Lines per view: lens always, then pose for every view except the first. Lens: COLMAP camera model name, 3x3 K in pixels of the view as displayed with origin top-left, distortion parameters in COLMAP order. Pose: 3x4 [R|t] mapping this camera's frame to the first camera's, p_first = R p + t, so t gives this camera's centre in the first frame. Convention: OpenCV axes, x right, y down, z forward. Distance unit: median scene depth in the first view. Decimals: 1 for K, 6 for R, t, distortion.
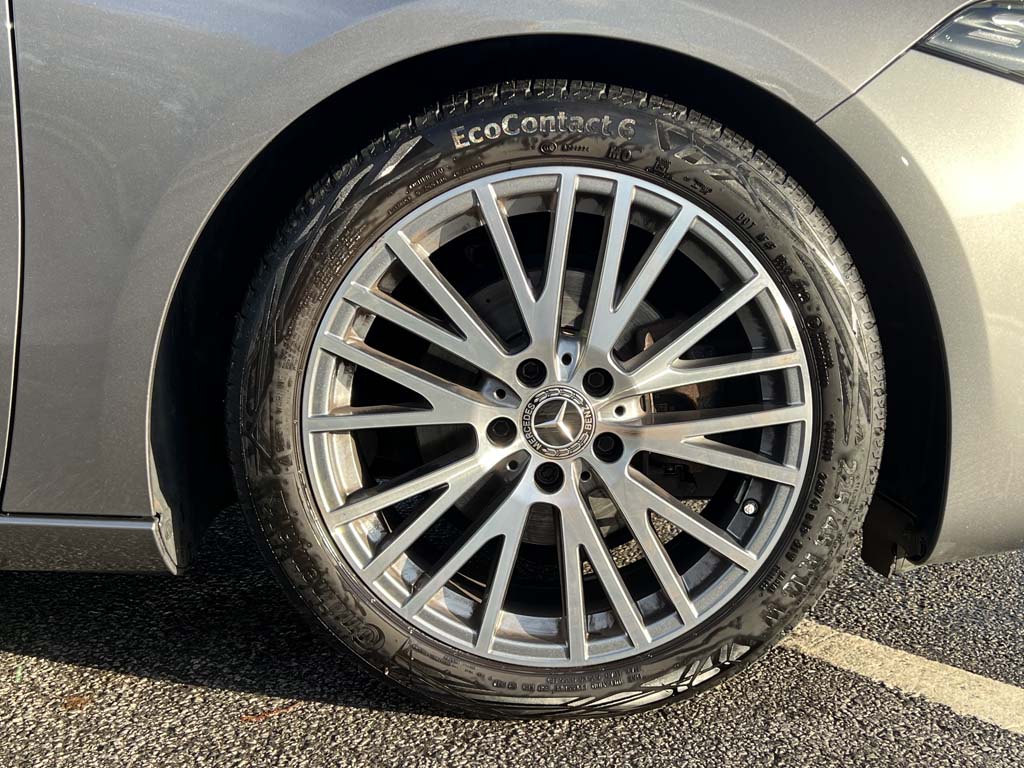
lens RADIAL K [[1240.4, 0, 512.0], [0, 1240.4, 384.0], [0, 0, 1]] dist [0.084223, -0.003342]
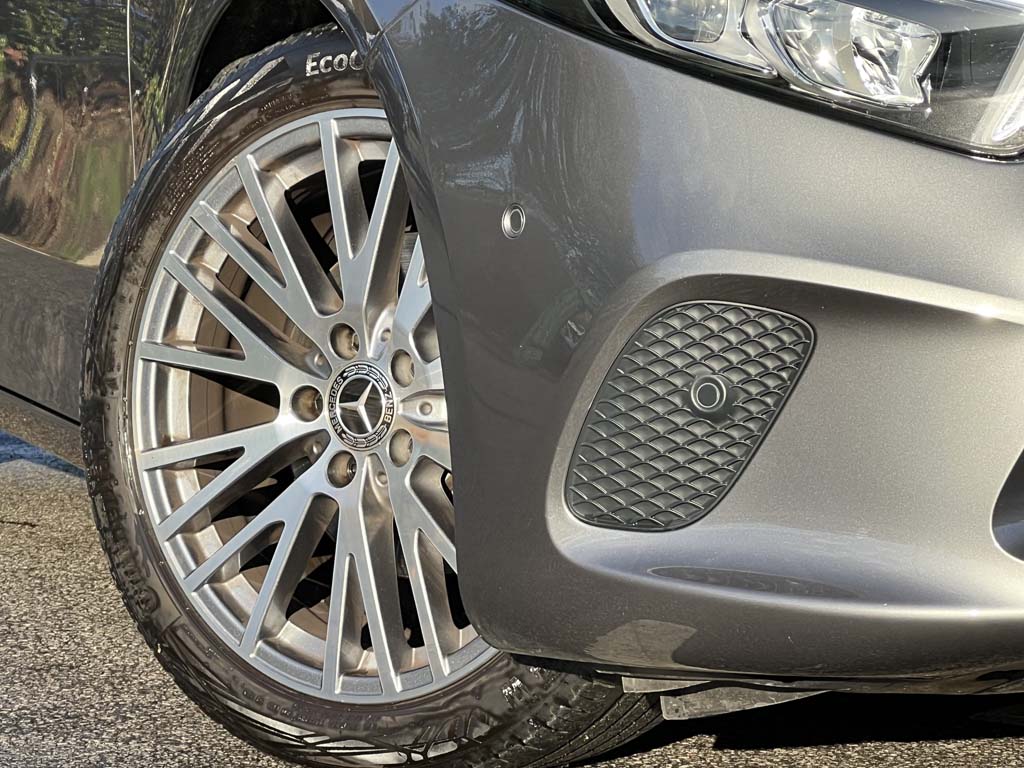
lens RADIAL K [[3798.5, 0, 512.0], [0, 3798.5, 384.0], [0, 0, 1]] dist [-0.800899, 22.992071]
pose [[0.774272, 0.193989, -0.602387, 1.688328], [-0.255768, 0.966580, -0.017477, 0.035756], [0.578865, 0.167603, 0.798013, -1.018772]]
